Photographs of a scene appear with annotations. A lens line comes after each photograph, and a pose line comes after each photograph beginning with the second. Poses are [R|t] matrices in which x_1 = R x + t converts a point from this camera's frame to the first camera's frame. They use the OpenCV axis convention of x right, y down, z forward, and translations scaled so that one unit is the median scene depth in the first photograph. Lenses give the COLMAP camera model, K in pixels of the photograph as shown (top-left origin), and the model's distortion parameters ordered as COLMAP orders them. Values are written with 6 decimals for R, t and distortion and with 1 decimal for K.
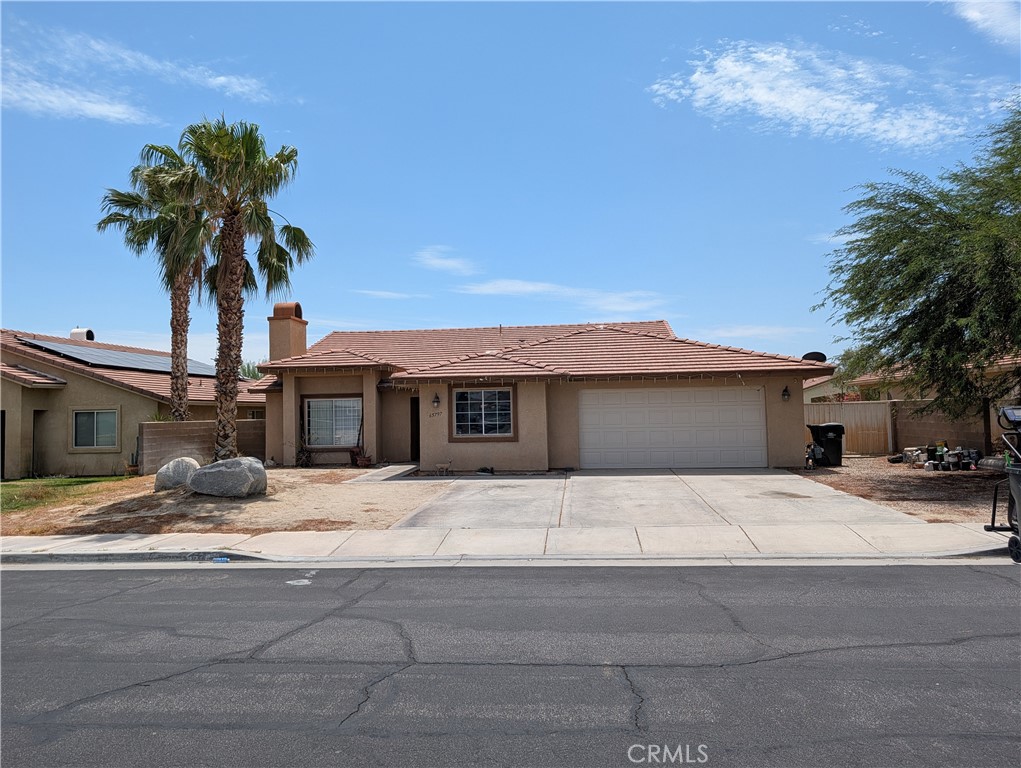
lens RADIAL K [[699.1, 0, 514.0], [0, 699.1, 388.4], [0, 0, 1]] dist [0.003502, -0.000772]
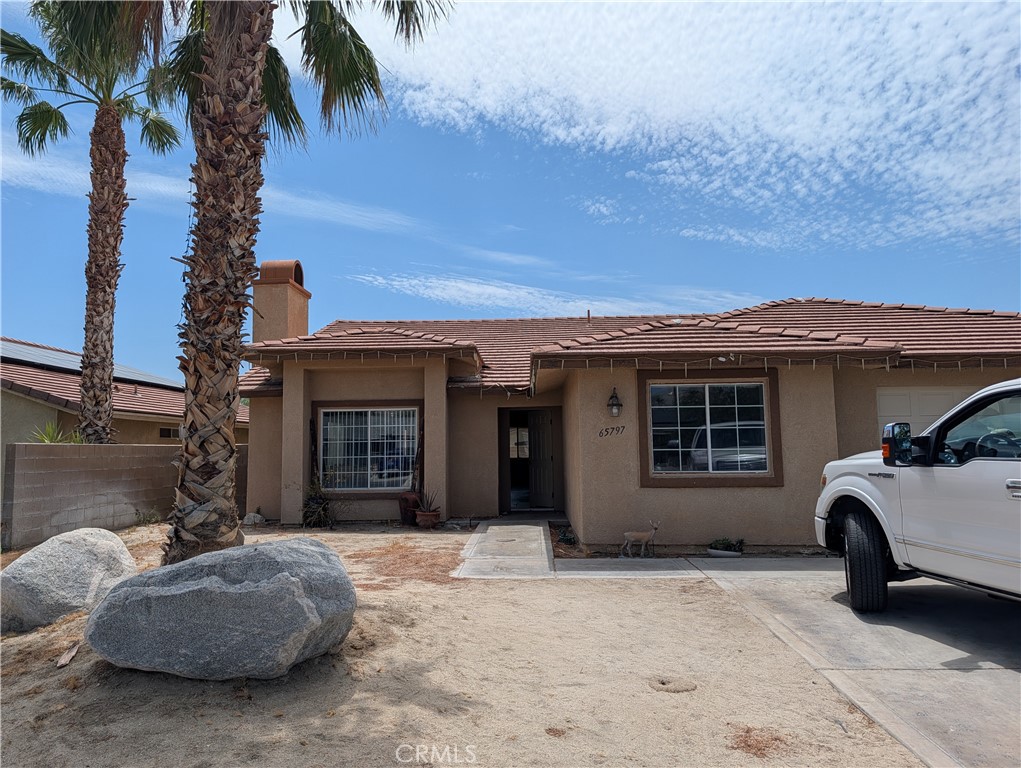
lens RADIAL K [[730.2, 0, 510.5], [0, 730.2, 384.0], [0, 0, 1]] dist [0.008883, 0.004223]
pose [[0.998463, 0.013517, 0.053758, -0.179629], [-0.010511, 0.998385, -0.055824, 0.028240], [-0.054425, 0.055173, 0.996992, 0.398108]]
